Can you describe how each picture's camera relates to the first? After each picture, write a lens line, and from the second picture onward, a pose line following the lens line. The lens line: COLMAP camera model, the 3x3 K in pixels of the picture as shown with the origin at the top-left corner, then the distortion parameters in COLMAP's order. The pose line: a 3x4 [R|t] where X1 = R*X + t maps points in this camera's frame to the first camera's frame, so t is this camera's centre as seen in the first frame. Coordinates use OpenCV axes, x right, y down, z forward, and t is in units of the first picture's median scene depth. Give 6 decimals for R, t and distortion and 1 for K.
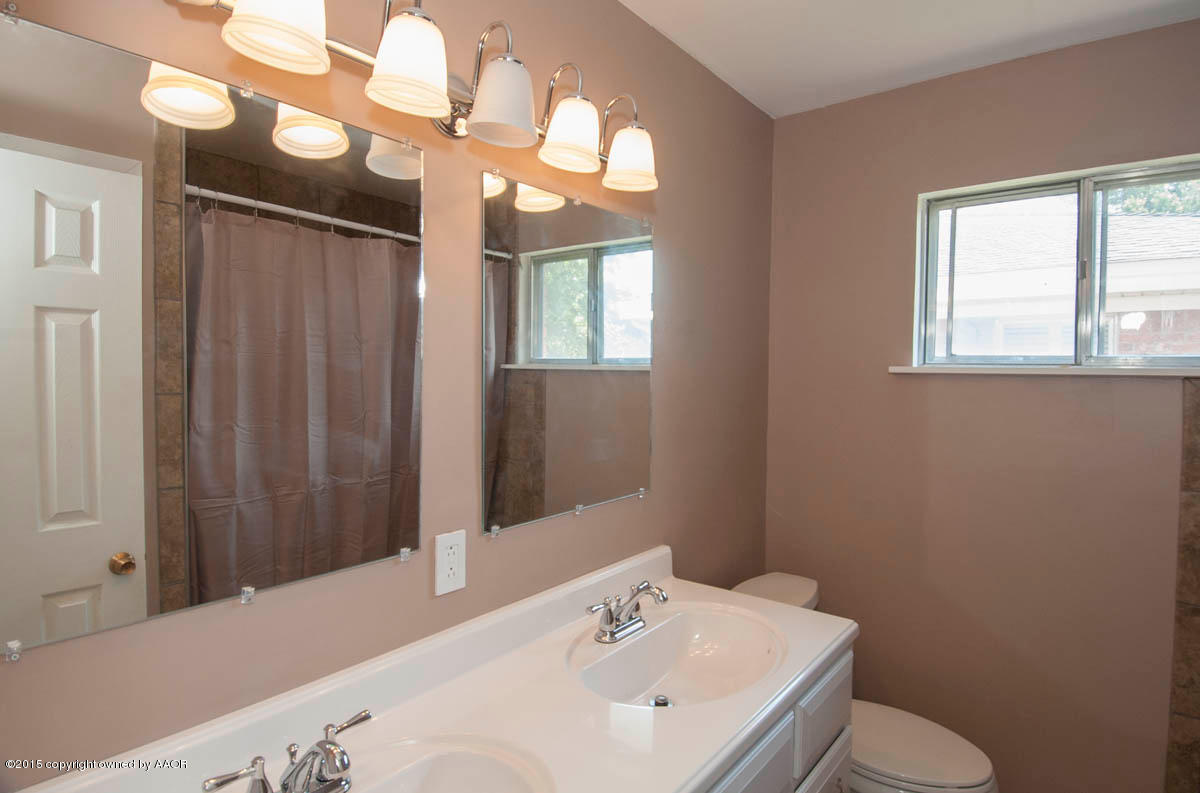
lens RADIAL K [[638.3, 0, 609.7], [0, 638.3, 385.8], [0, 0, 1]] dist [0.042886, -0.050137]
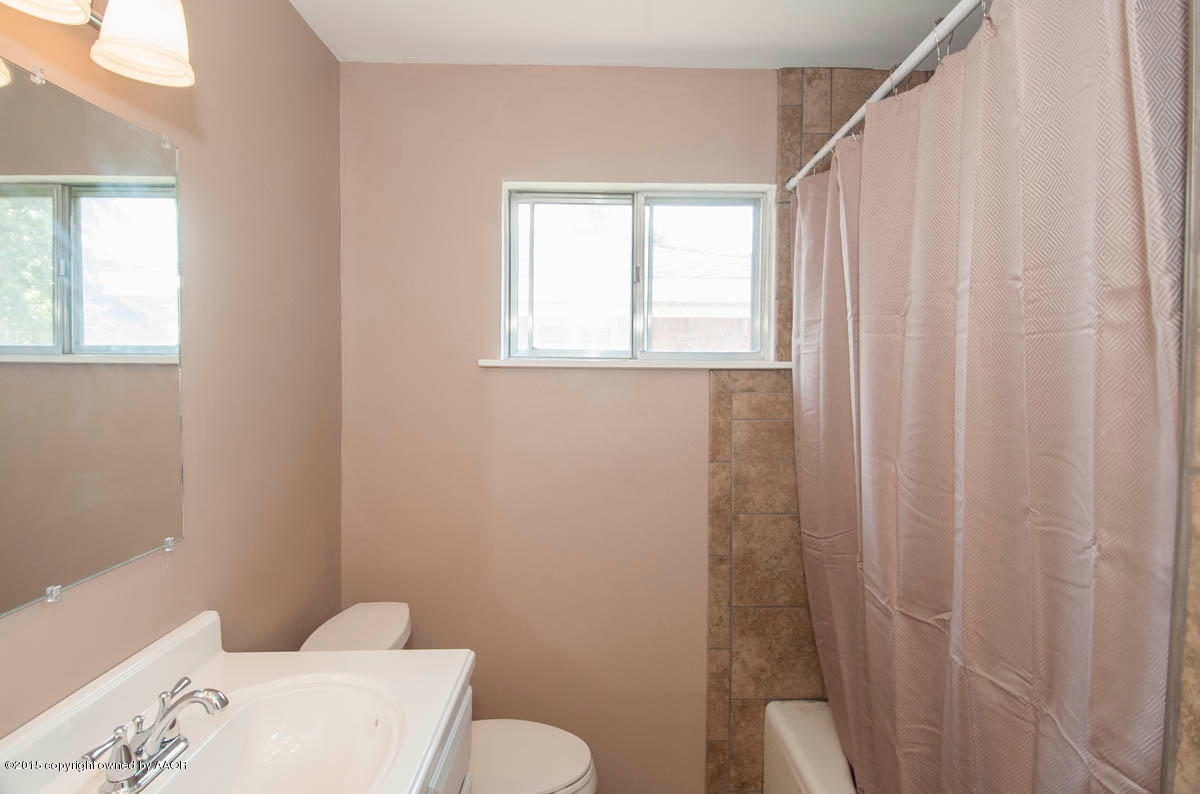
lens RADIAL K [[638.3, 0, 609.7], [0, 638.3, 386.3], [0, 0, 1]] dist [0.042886, -0.050137]
pose [[0.774839, -0.022576, 0.631755, -0.013739], [0.015078, 0.999738, 0.017233, -0.004154], [-0.631979, -0.003827, 0.774976, 0.164300]]
